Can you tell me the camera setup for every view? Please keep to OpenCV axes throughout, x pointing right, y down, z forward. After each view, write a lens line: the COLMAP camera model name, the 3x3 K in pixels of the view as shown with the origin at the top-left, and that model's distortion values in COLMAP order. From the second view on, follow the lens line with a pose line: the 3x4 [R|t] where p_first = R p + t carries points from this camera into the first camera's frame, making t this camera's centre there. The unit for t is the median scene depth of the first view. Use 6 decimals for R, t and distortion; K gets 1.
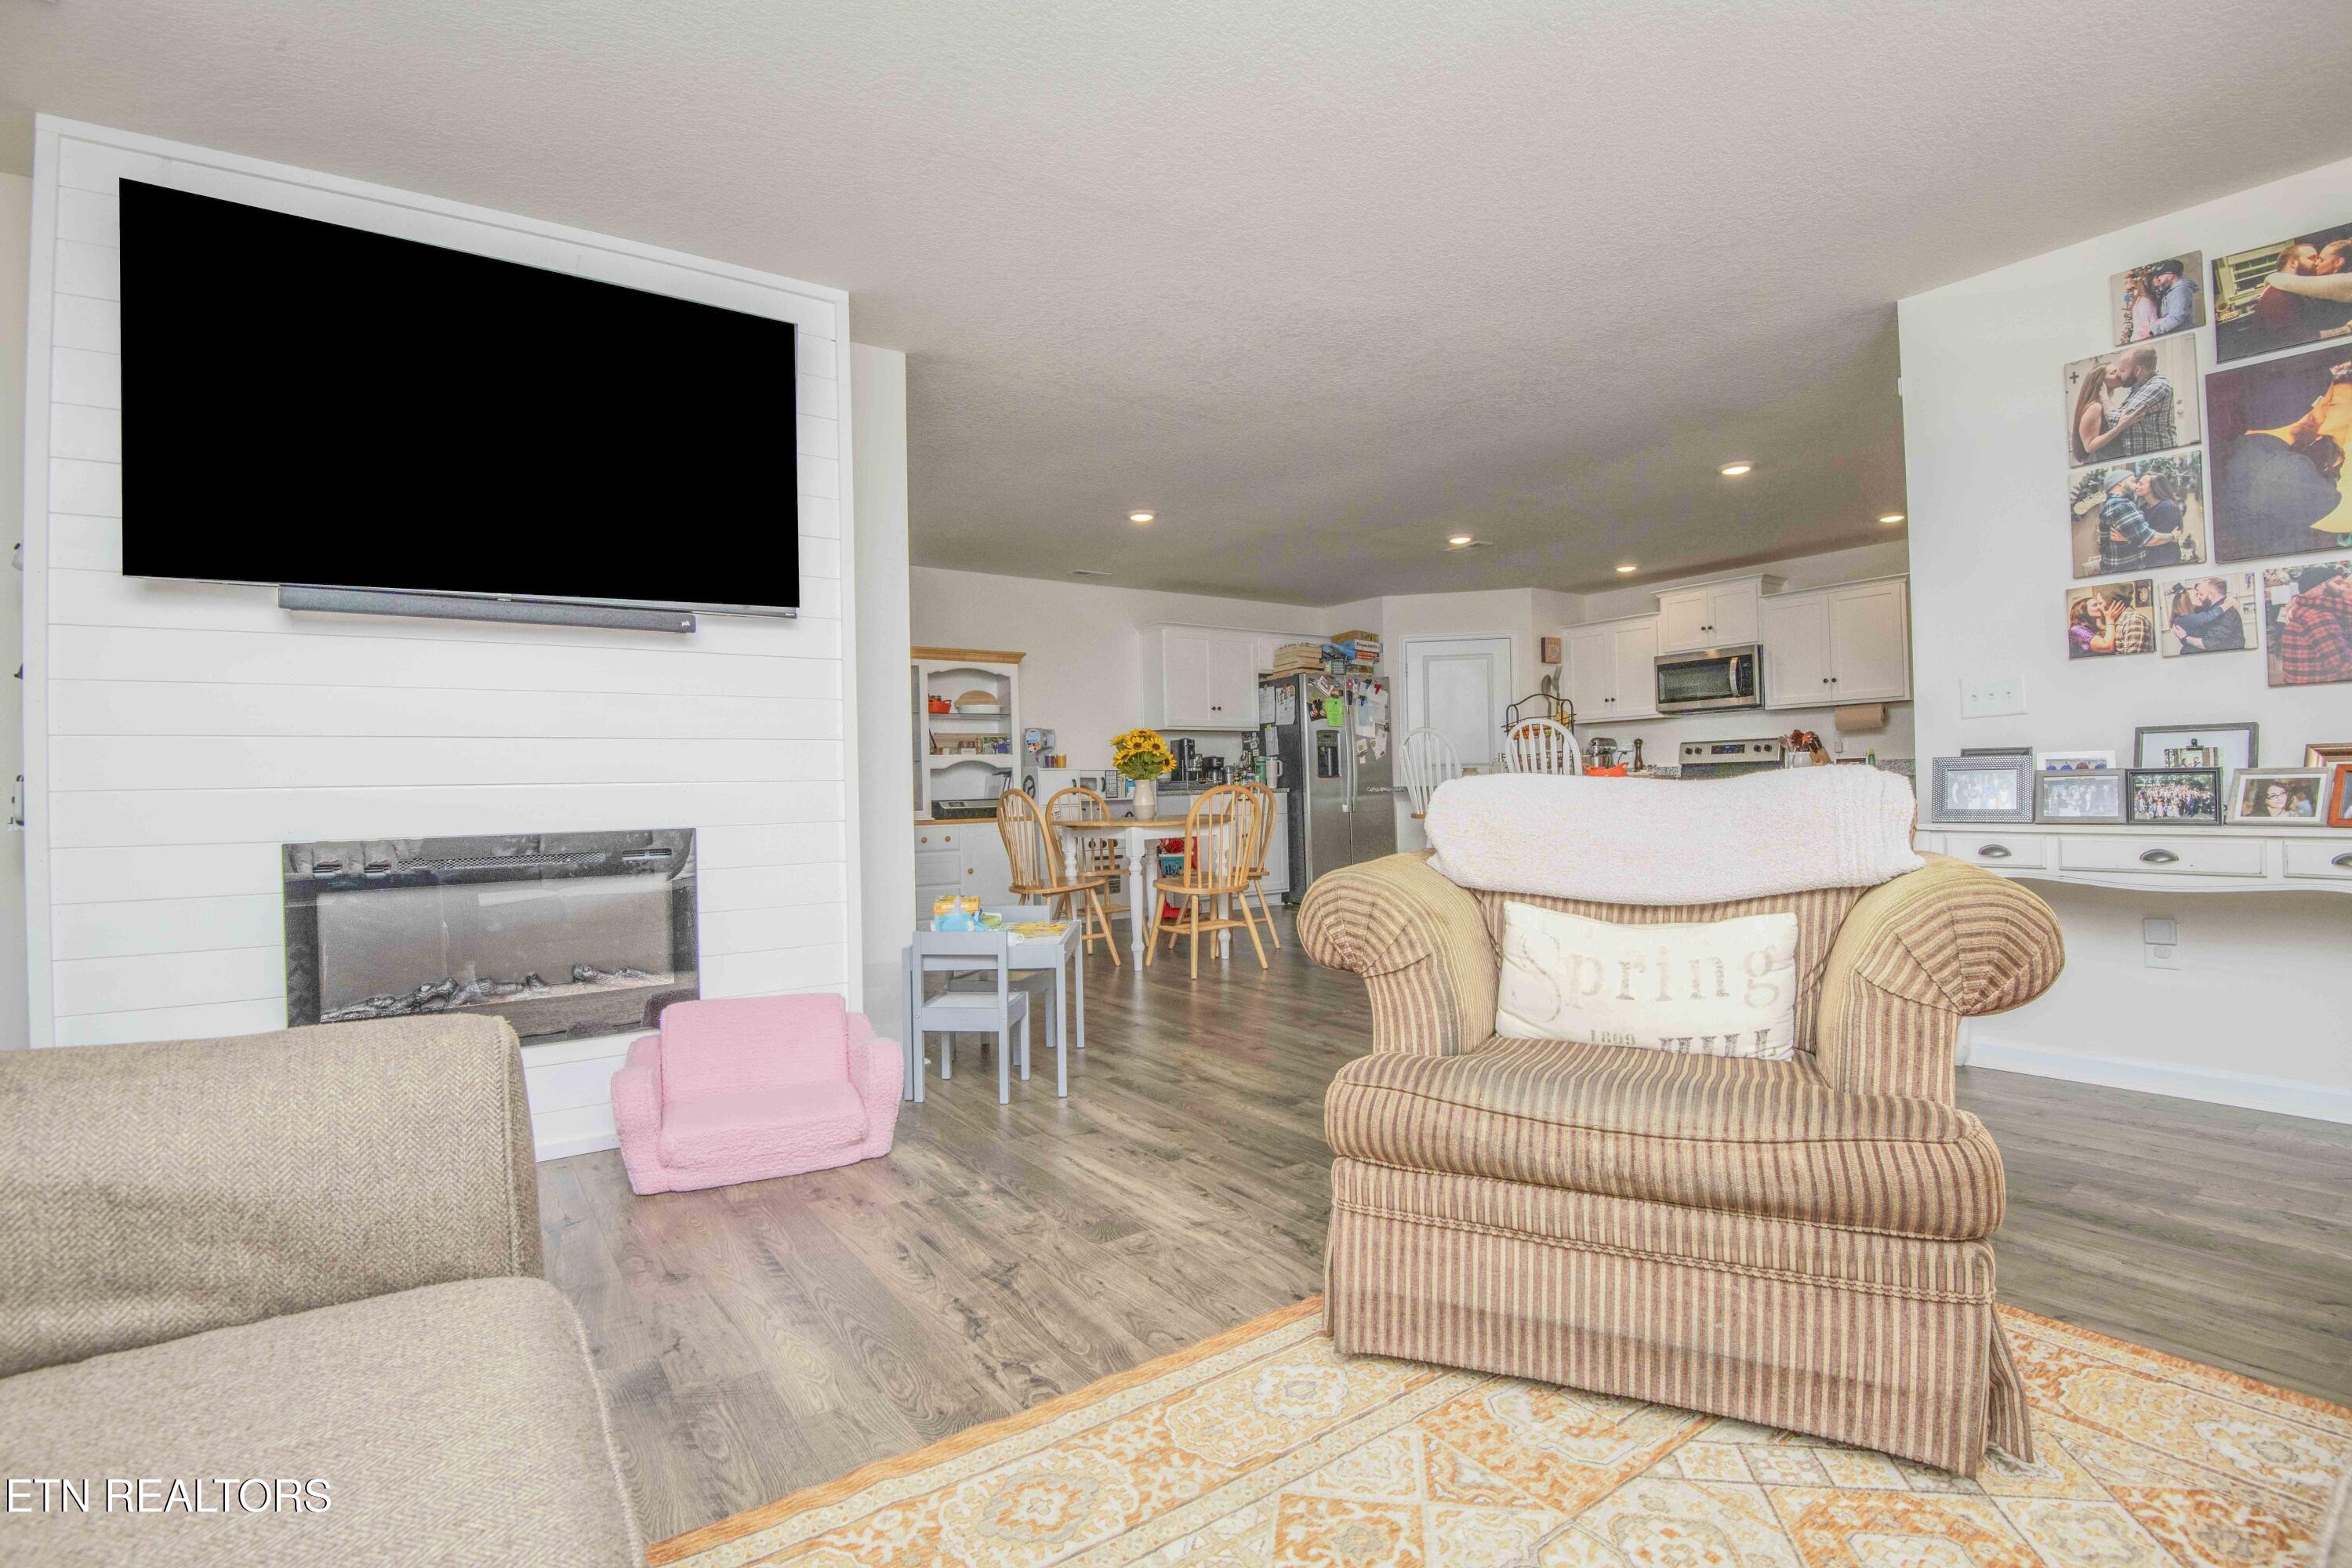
lens RADIAL K [[1096.6, 0, 1162.7], [0, 1096.6, 759.9], [0, 0, 1]] dist [-0.029913, -0.006631]
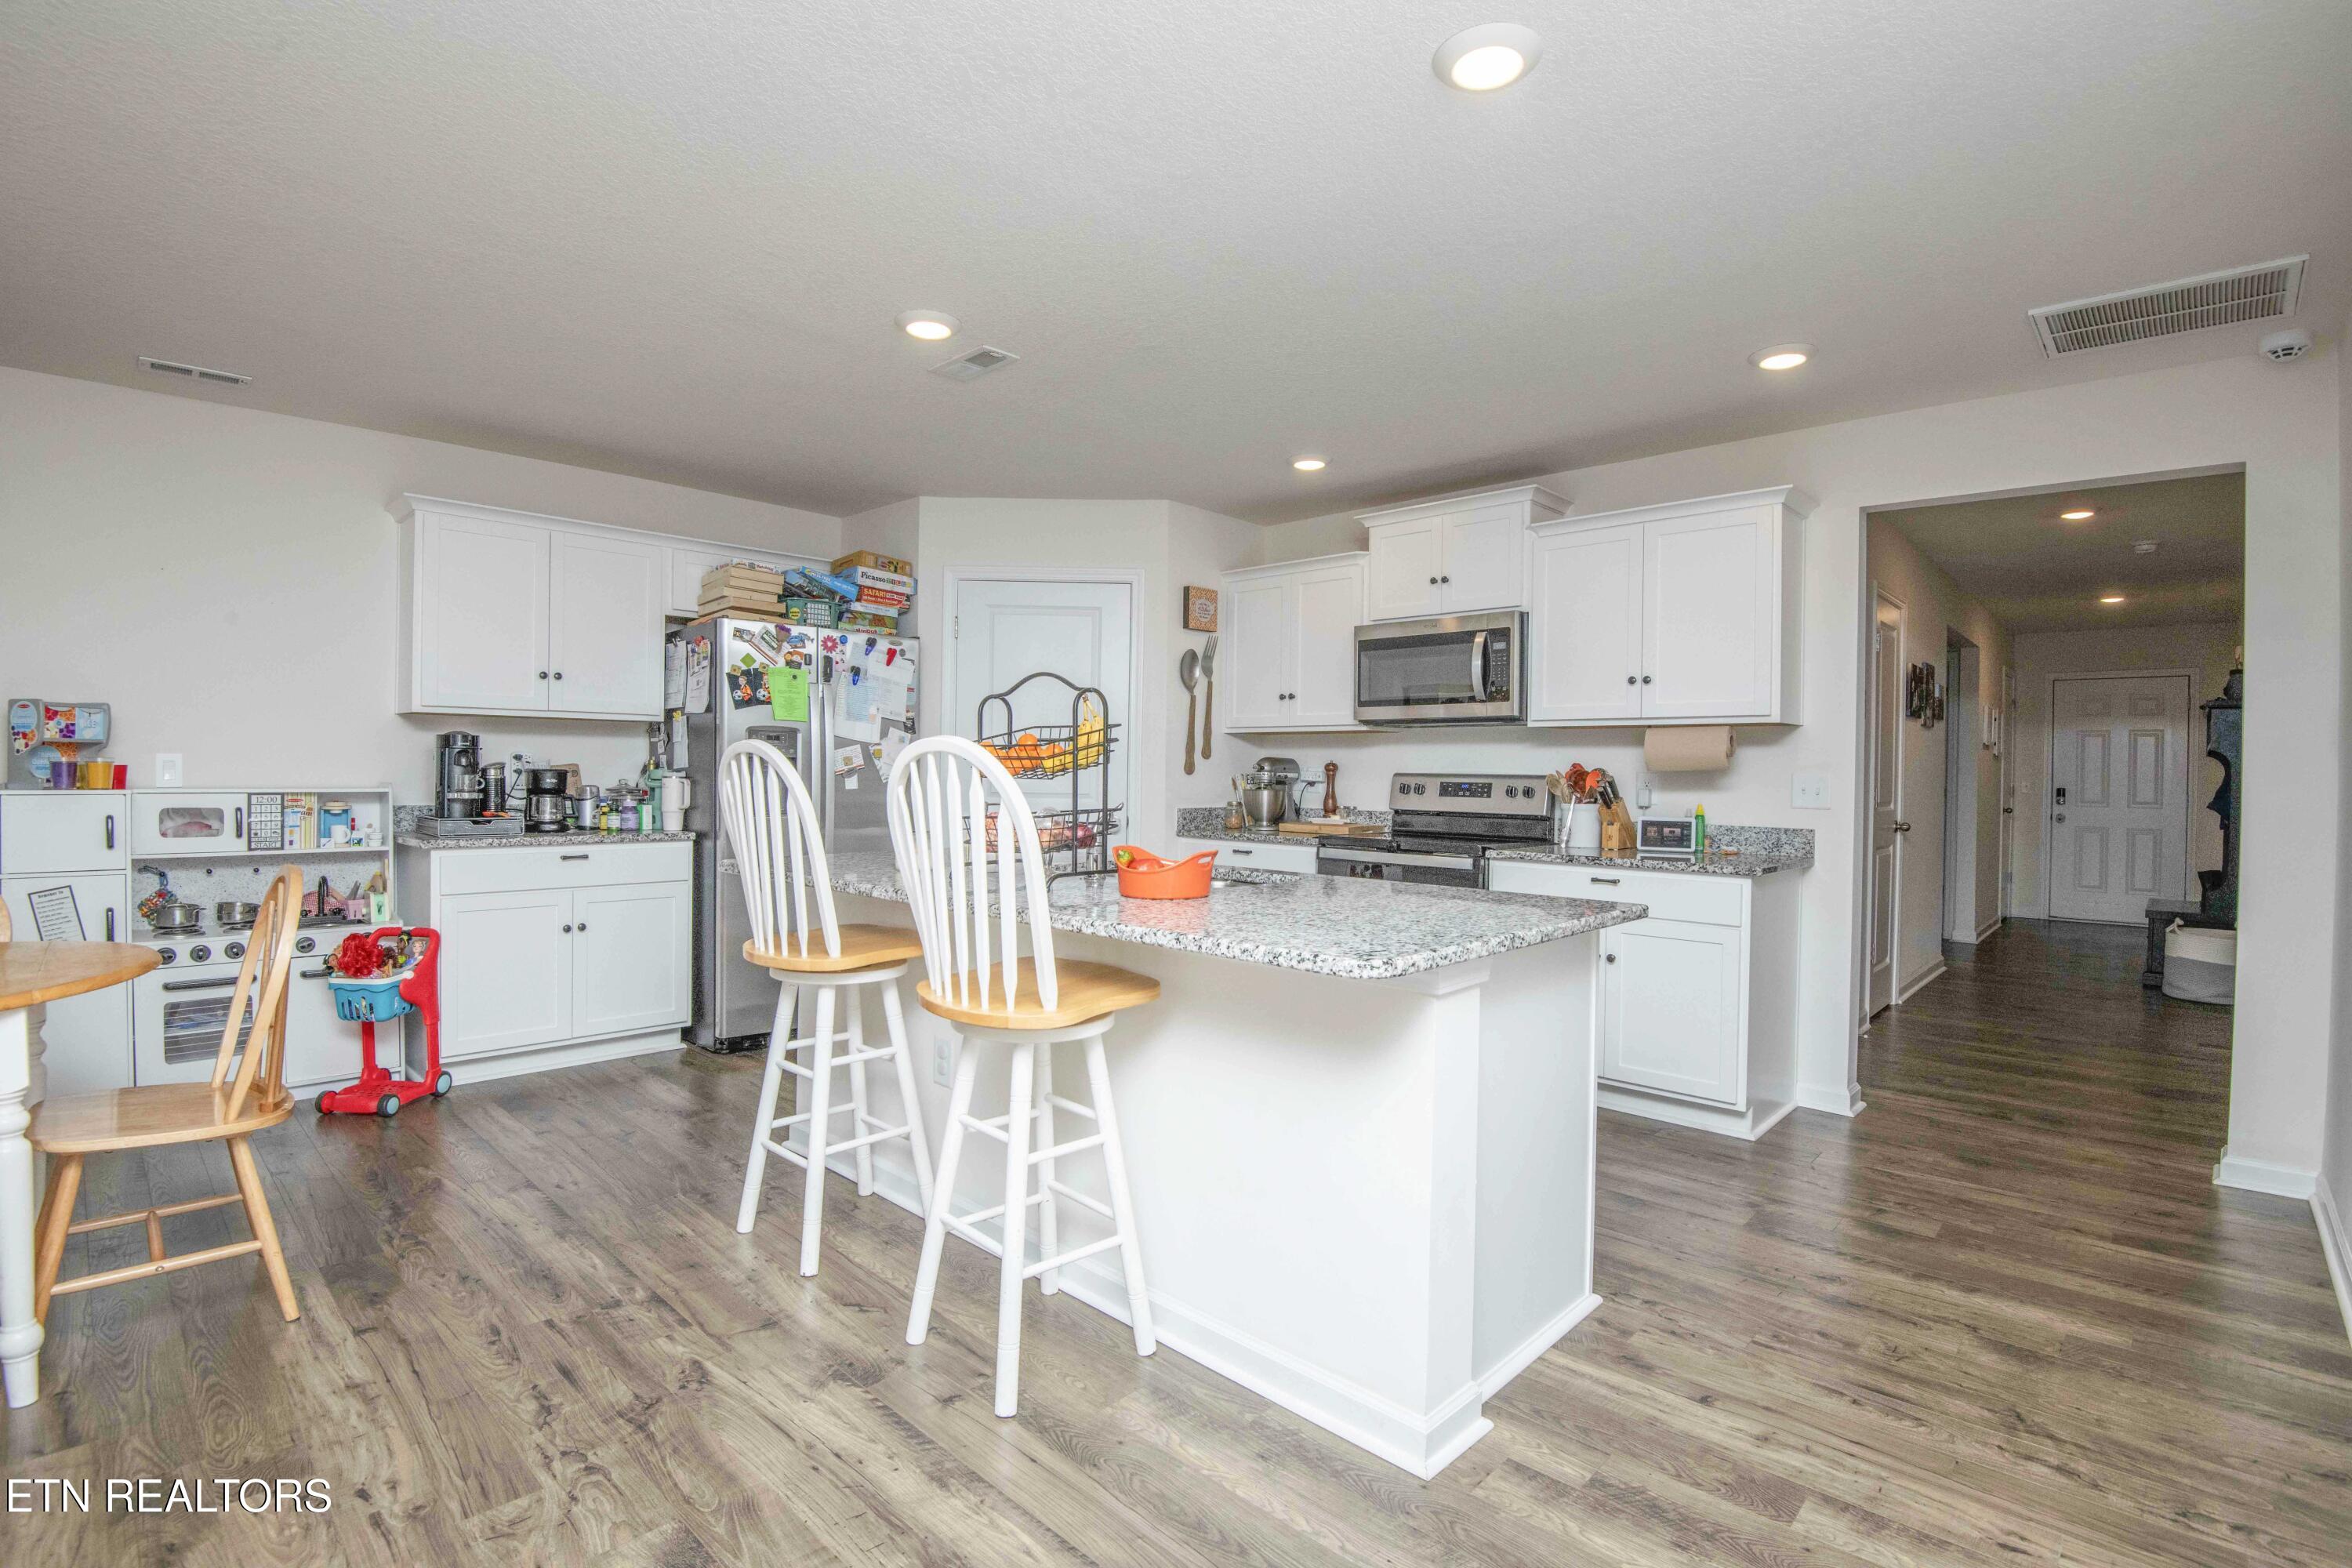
lens RADIAL K [[1096.6, 0, 1195.3], [0, 1096.6, 780.9], [0, 0, 1]] dist [-0.029913, -0.006631]
pose [[0.976059, 0.033273, 0.214944, 0.238455], [-0.040570, 0.998737, 0.029624, -0.025057], [-0.213687, -0.037635, 0.976177, 0.432161]]
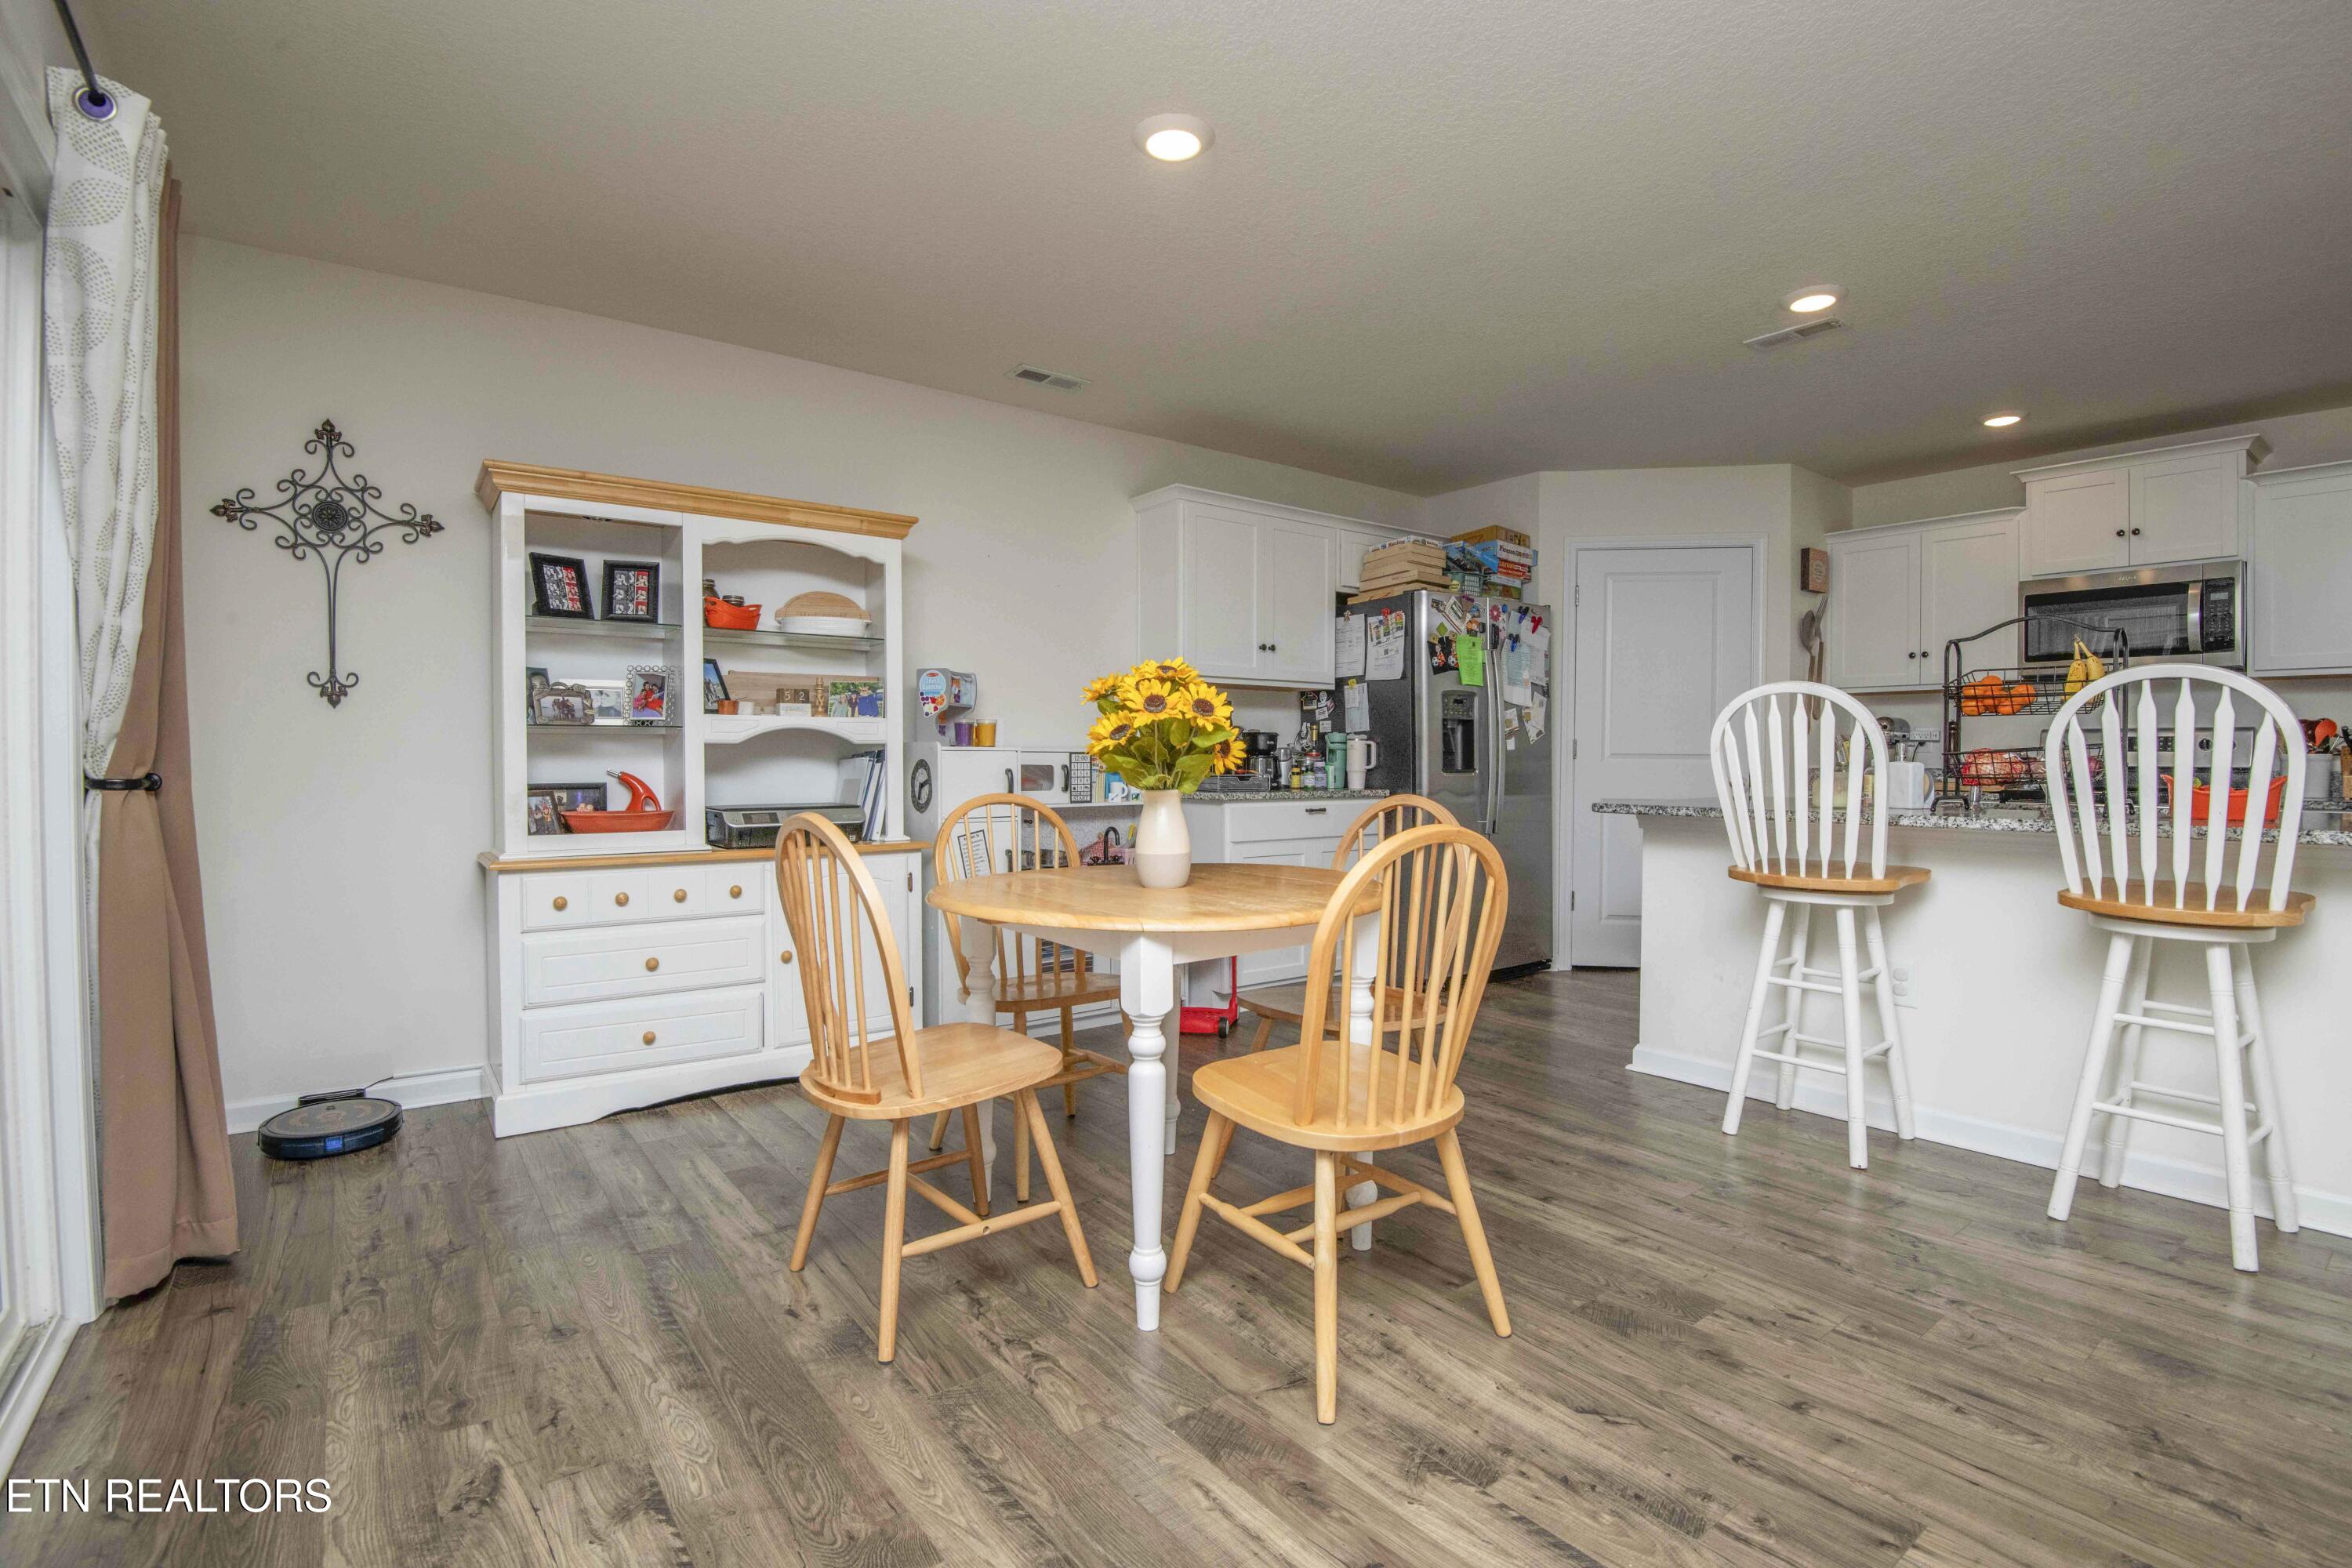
lens RADIAL K [[1096.6, 0, 1182.2], [0, 1096.6, 782.7], [0, 0, 1]] dist [-0.029913, -0.006631]
pose [[0.998553, 0.024078, 0.048079, -0.021436], [-0.026349, 0.998539, 0.047167, -0.002394], [-0.046873, -0.048366, 0.997729, 0.431129]]
